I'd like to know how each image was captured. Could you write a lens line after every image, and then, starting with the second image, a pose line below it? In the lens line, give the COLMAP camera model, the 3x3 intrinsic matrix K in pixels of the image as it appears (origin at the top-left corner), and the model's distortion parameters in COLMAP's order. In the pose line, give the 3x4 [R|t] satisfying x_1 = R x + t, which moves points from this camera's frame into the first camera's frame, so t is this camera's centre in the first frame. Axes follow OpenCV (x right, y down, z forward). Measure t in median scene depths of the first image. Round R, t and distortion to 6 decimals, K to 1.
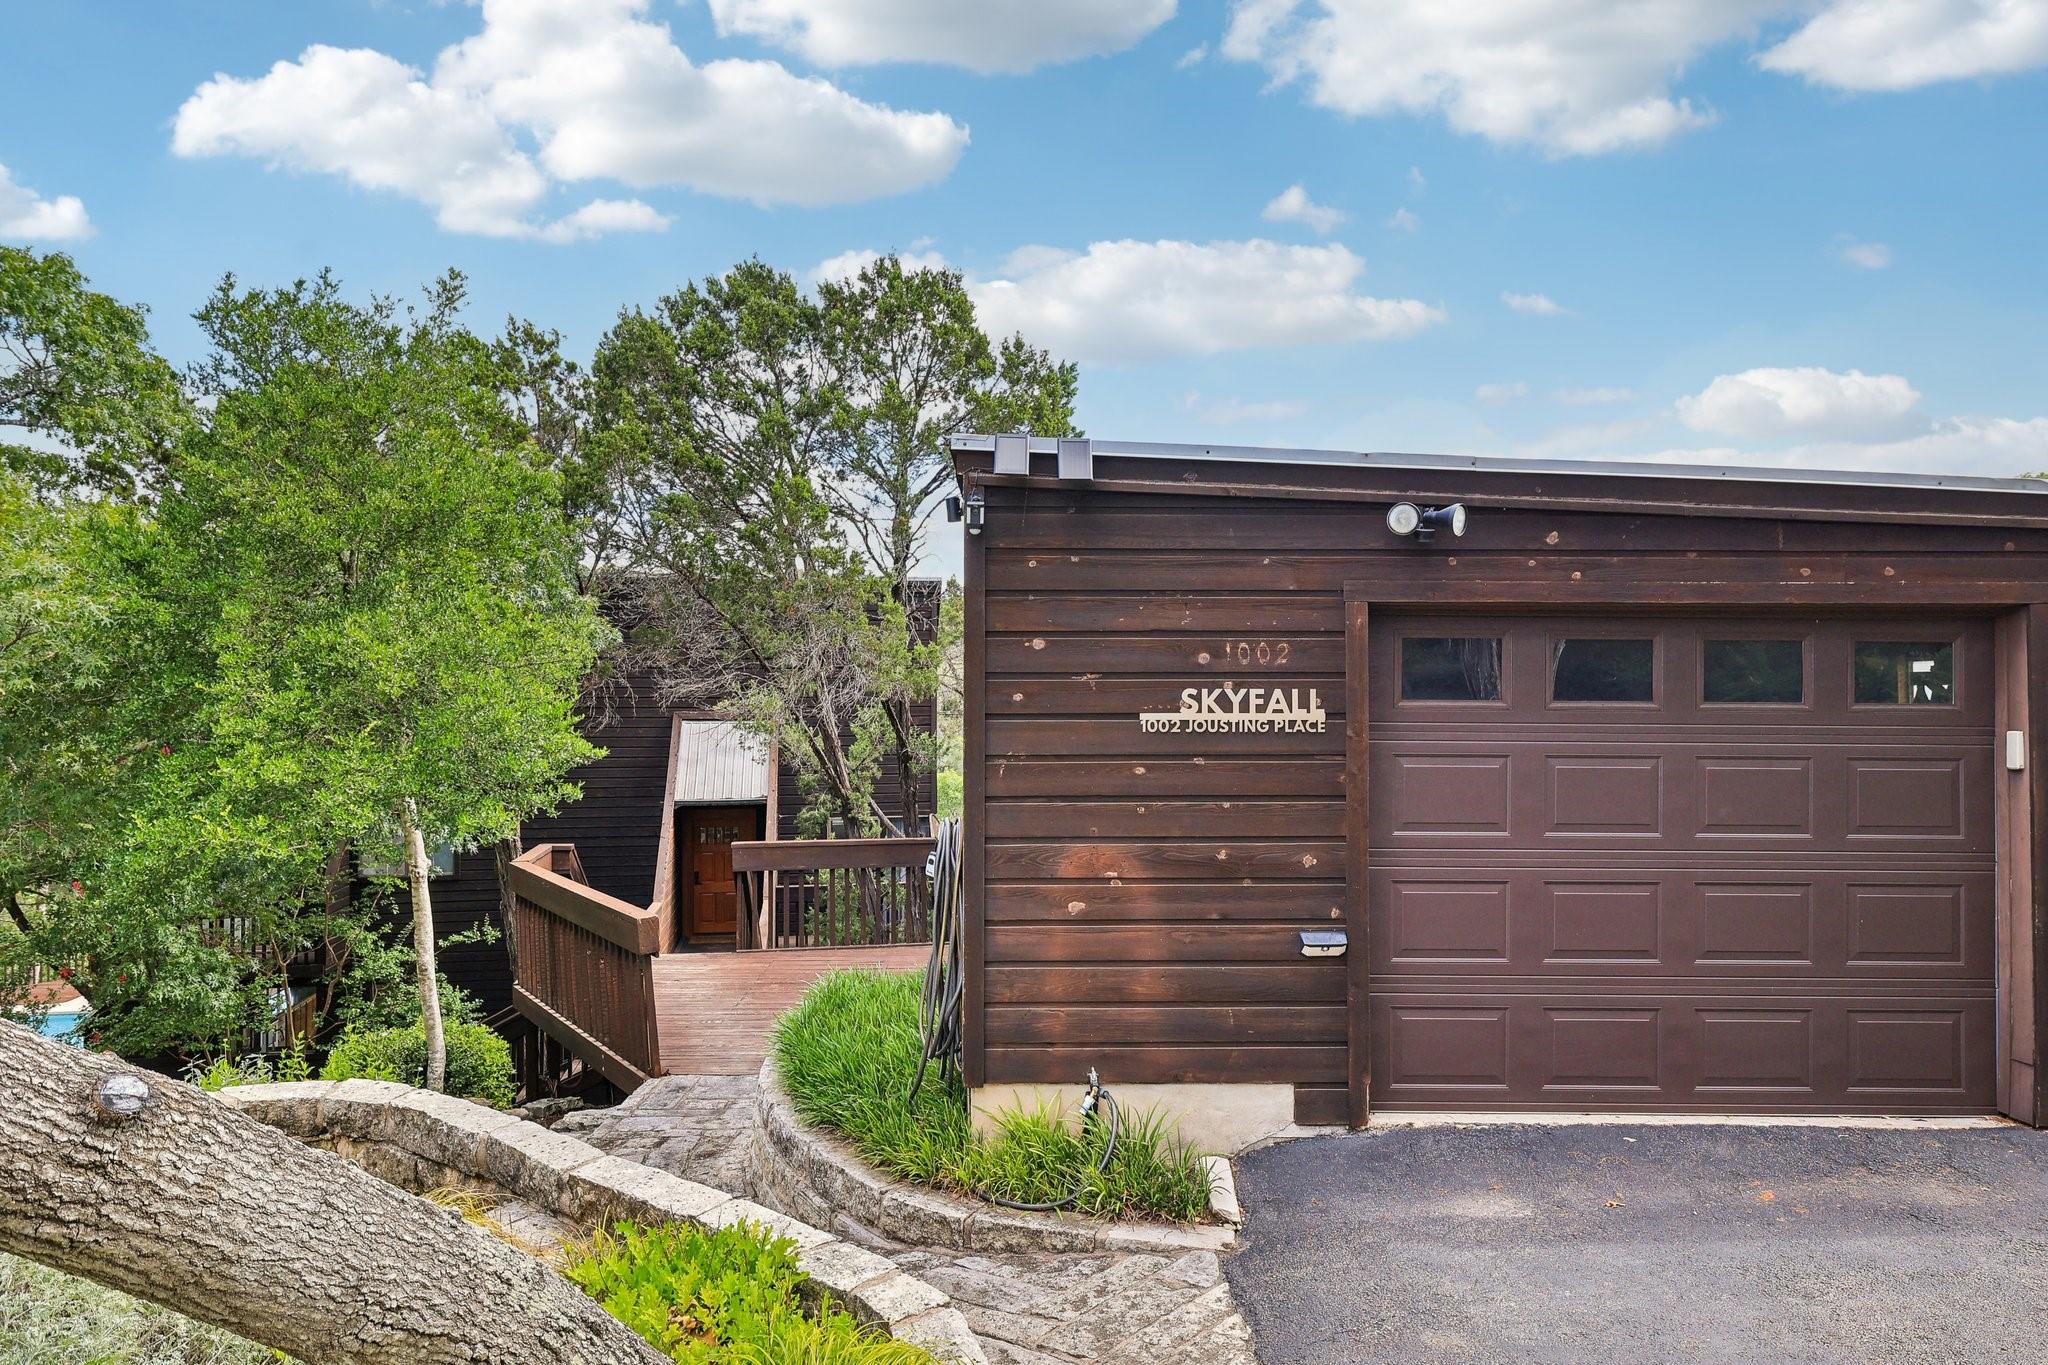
lens RADIAL K [[1281.4, 0, 1032.4], [0, 1281.4, 672.2], [0, 0, 1]] dist [0.004016, 0.000182]
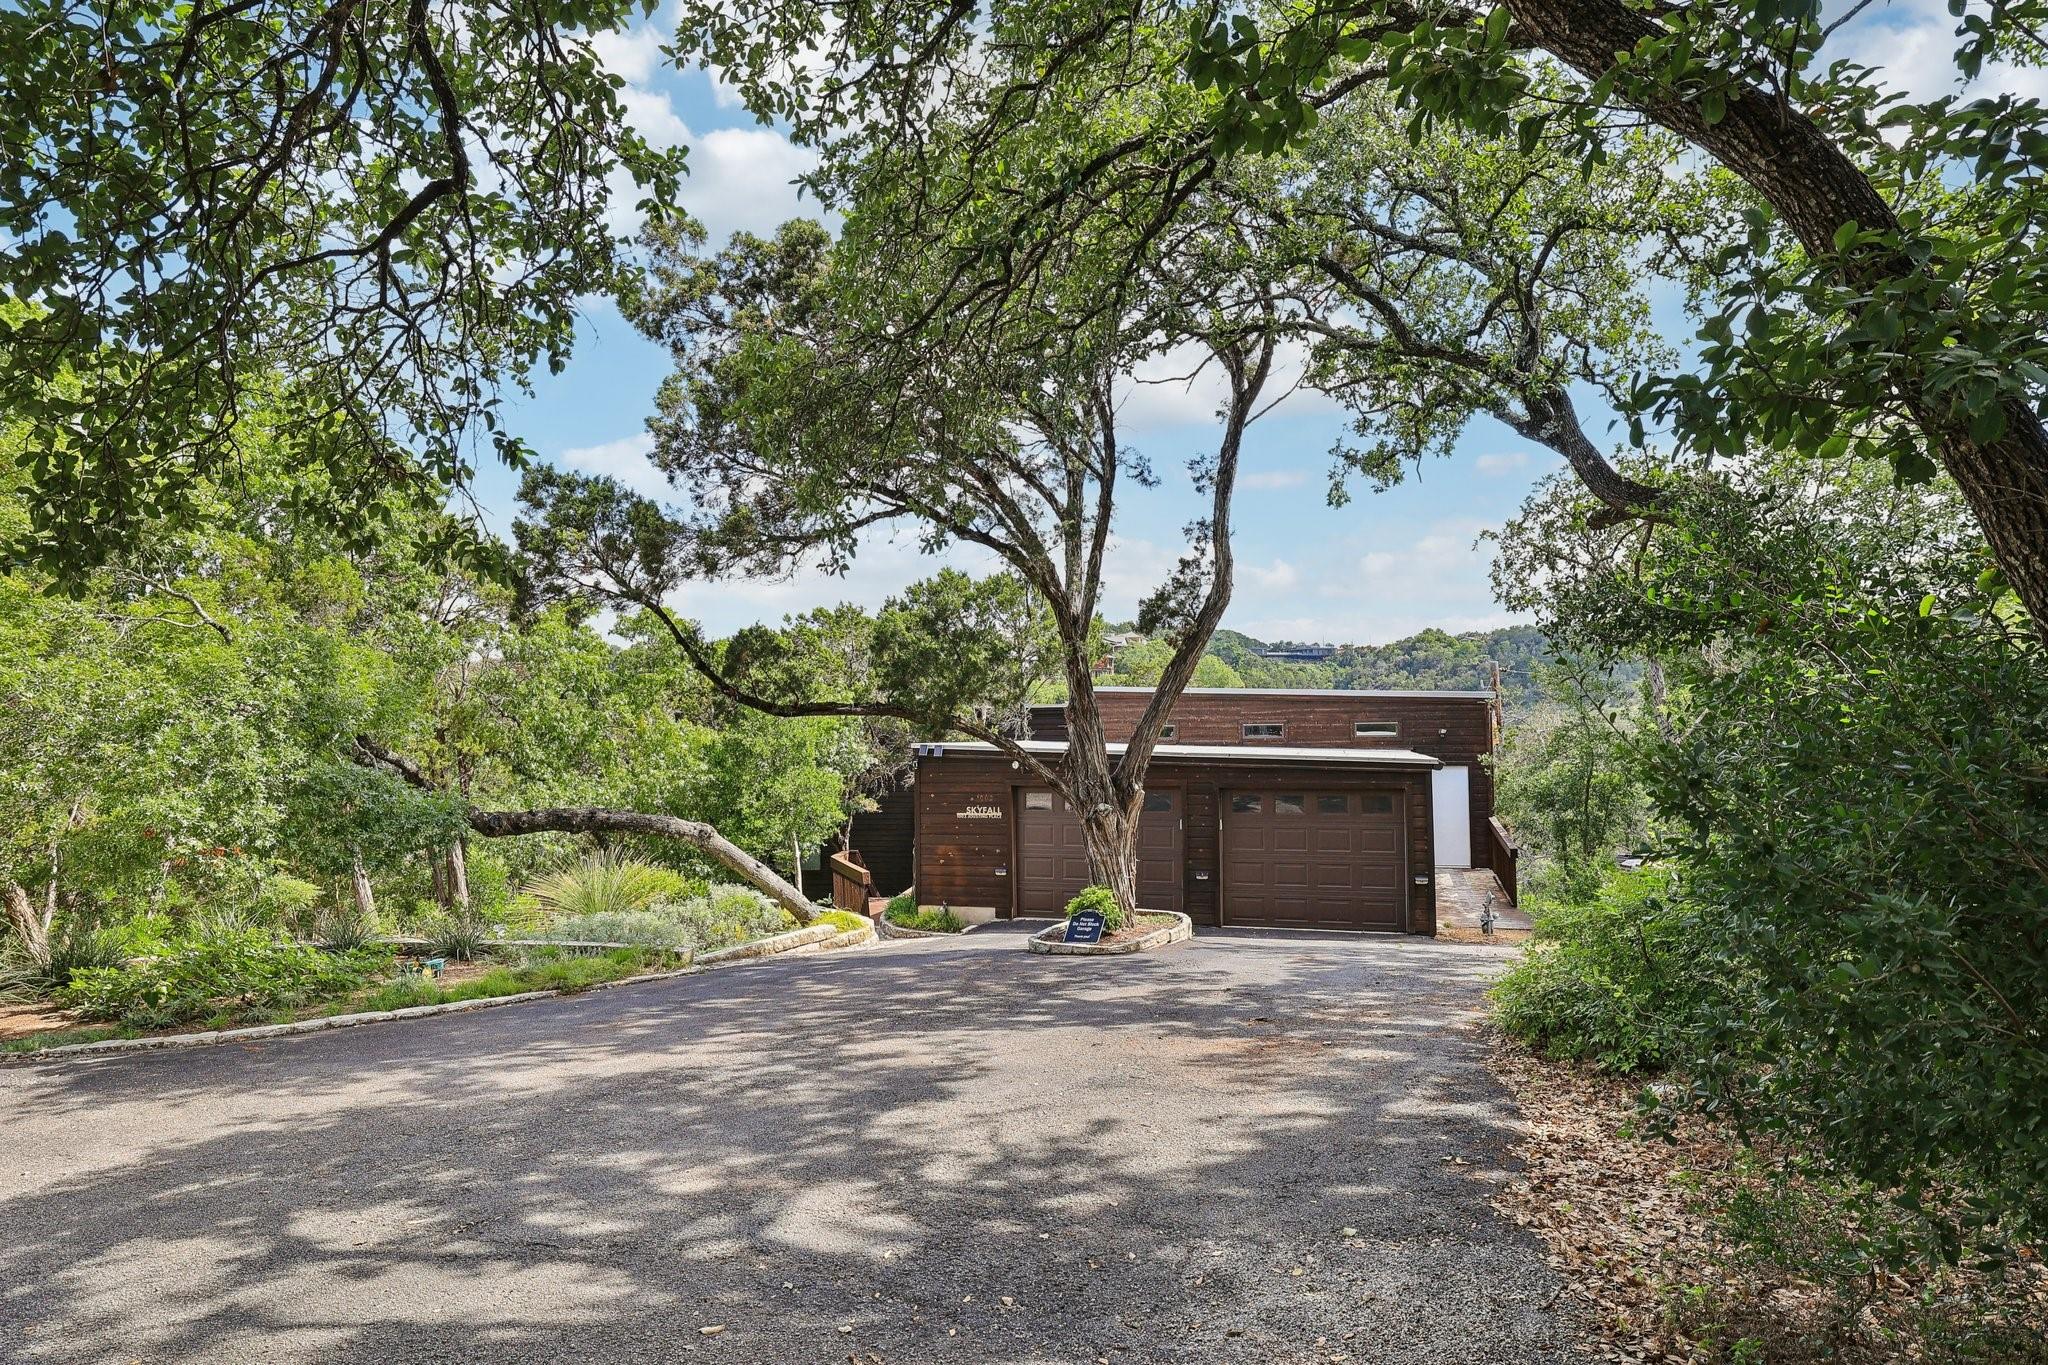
lens RADIAL K [[1175.0, 0, 1021.1], [0, 1175.0, 691.7], [0, 0, 1]] dist [-0.005163, -0.000080]
pose [[0.962546, -0.018348, -0.270499, 0.408054], [0.012852, 0.999674, -0.022073, -0.084452], [0.270815, 0.017770, 0.962467, -0.792045]]
